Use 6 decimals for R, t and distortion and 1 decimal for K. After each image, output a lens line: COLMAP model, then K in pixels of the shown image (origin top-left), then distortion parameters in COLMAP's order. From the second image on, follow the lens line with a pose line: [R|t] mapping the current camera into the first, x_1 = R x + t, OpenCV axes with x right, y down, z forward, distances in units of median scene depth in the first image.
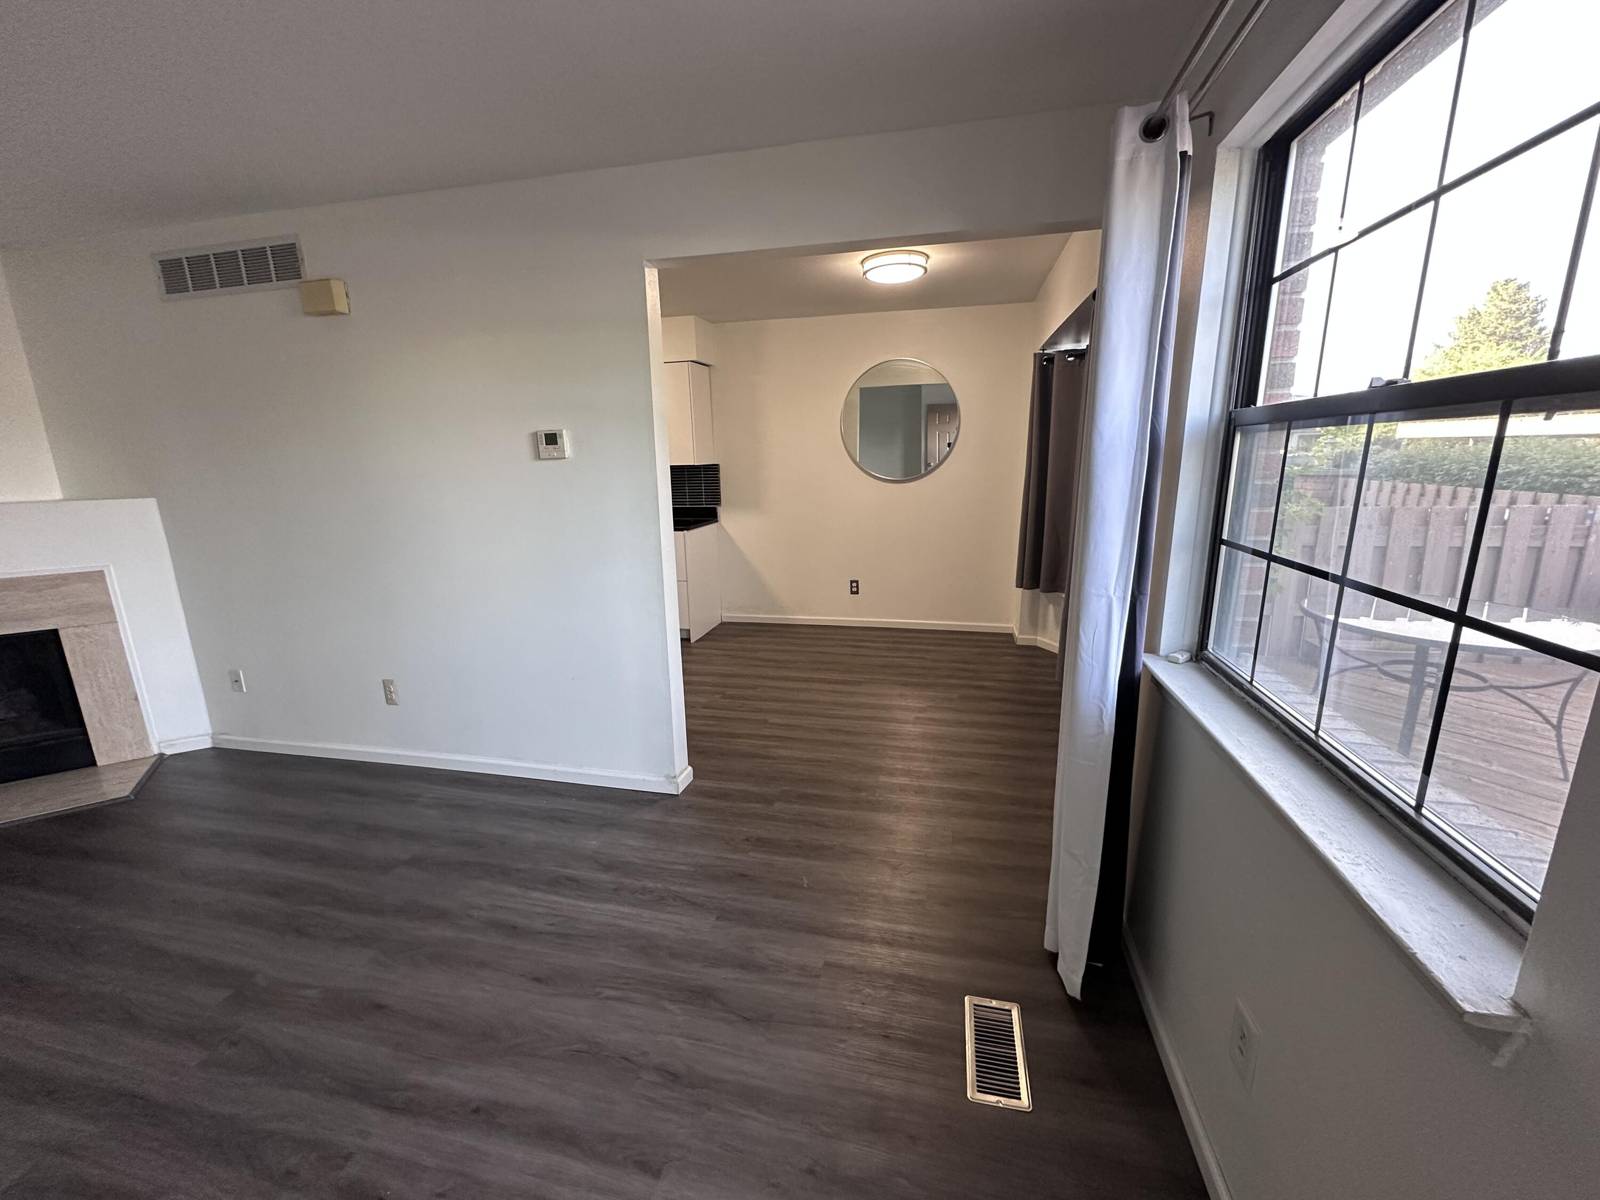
lens RADIAL K [[634.4, 0, 802.2], [0, 634.4, 597.9], [0, 0, 1]] dist [-0.006407, 0.000841]
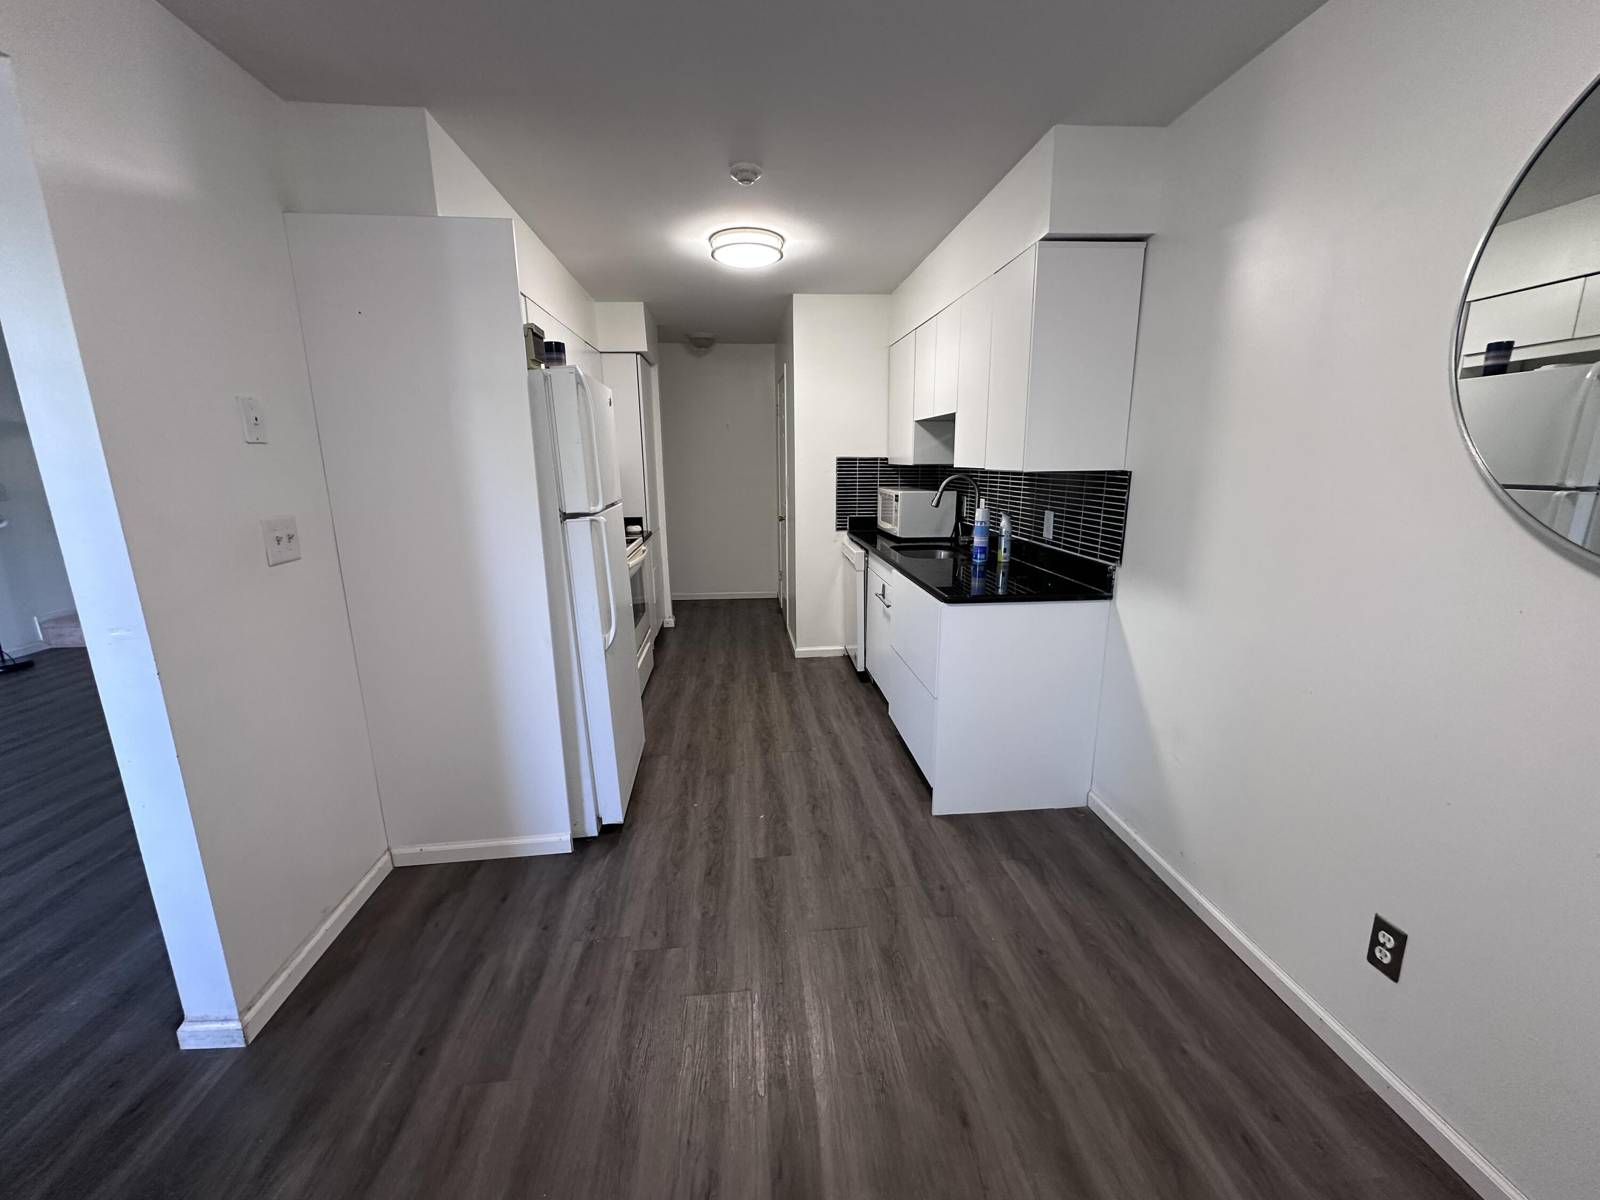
lens RADIAL K [[634.4, 0, 801.5], [0, 634.4, 601.4], [0, 0, 1]] dist [-0.006407, 0.000841]
pose [[0.318762, 0.225666, -0.920579, 0.438518], [-0.211835, 0.963638, 0.162871, -0.303288], [0.923860, 0.143093, 0.354976, 1.342376]]
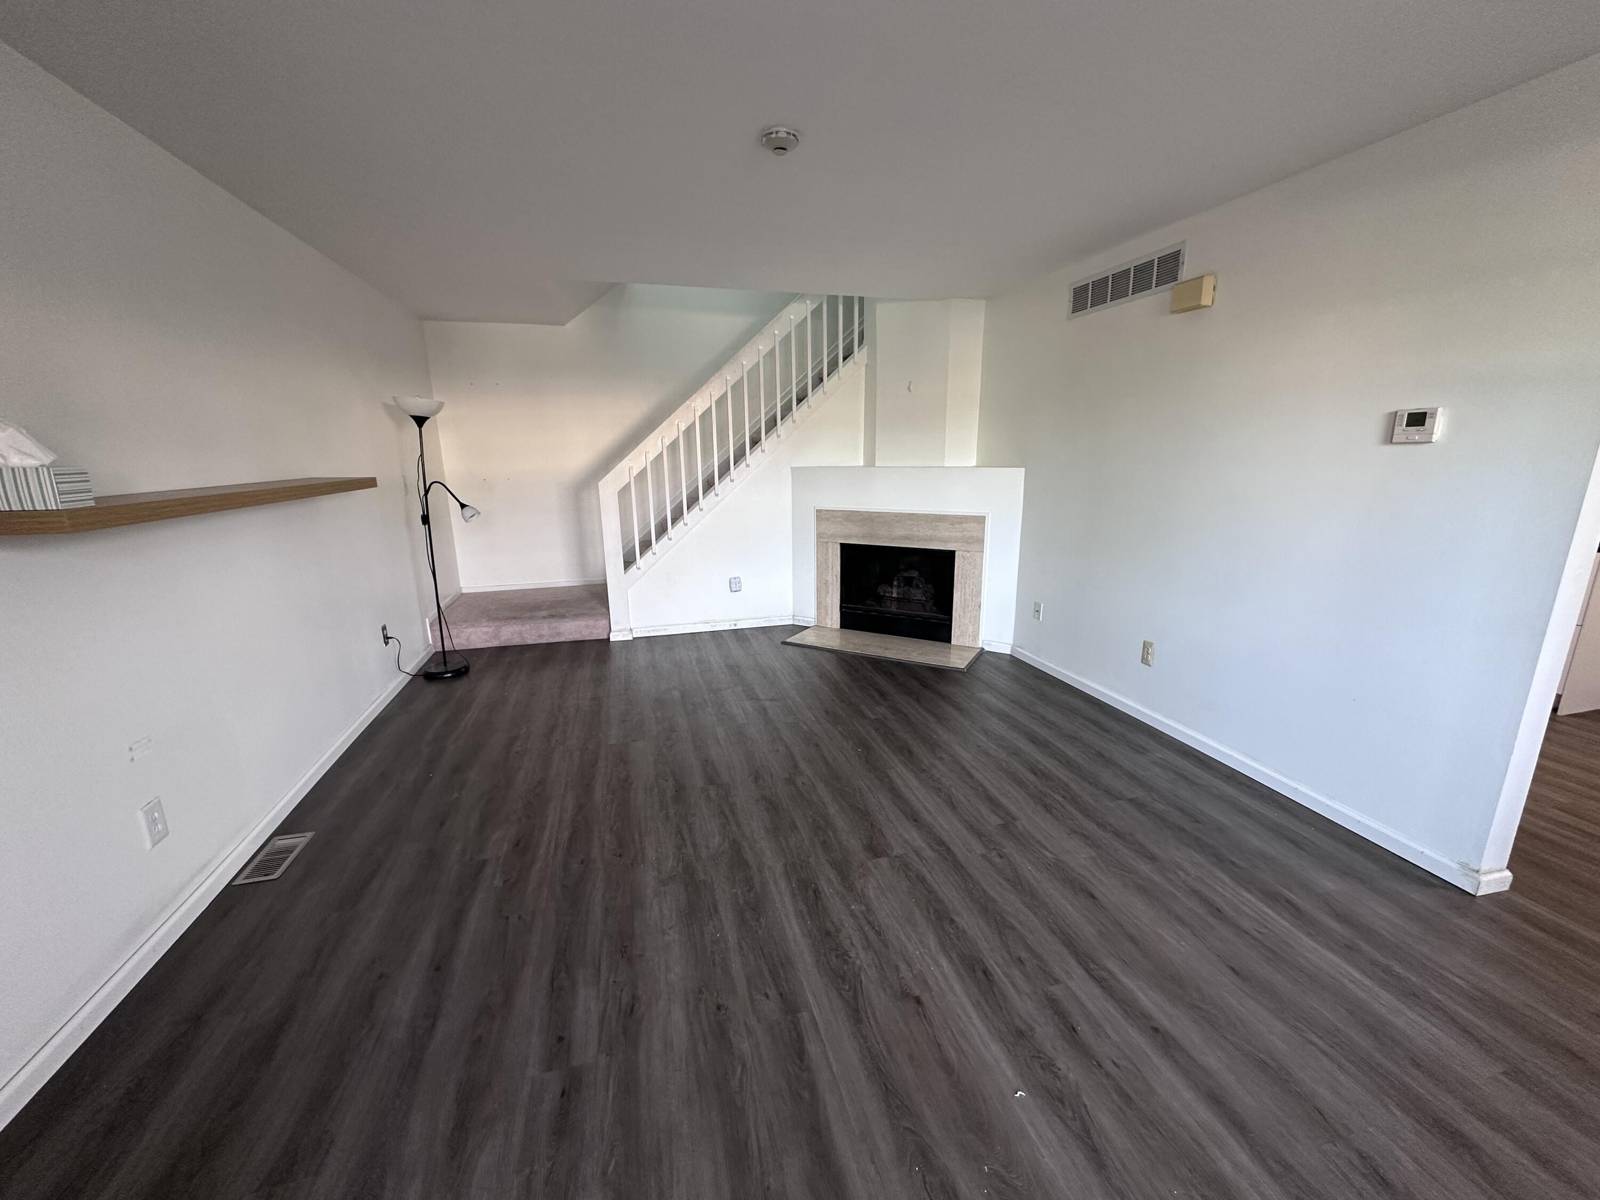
lens RADIAL K [[634.4, 0, 802.4], [0, 634.4, 600.7], [0, 0, 1]] dist [-0.006407, 0.000841]
pose [[0.472777, 0.221337, -0.852931, -0.014378], [-0.193254, 0.970419, 0.144706, 0.019059], [0.859730, 0.096419, 0.501566, -0.097843]]
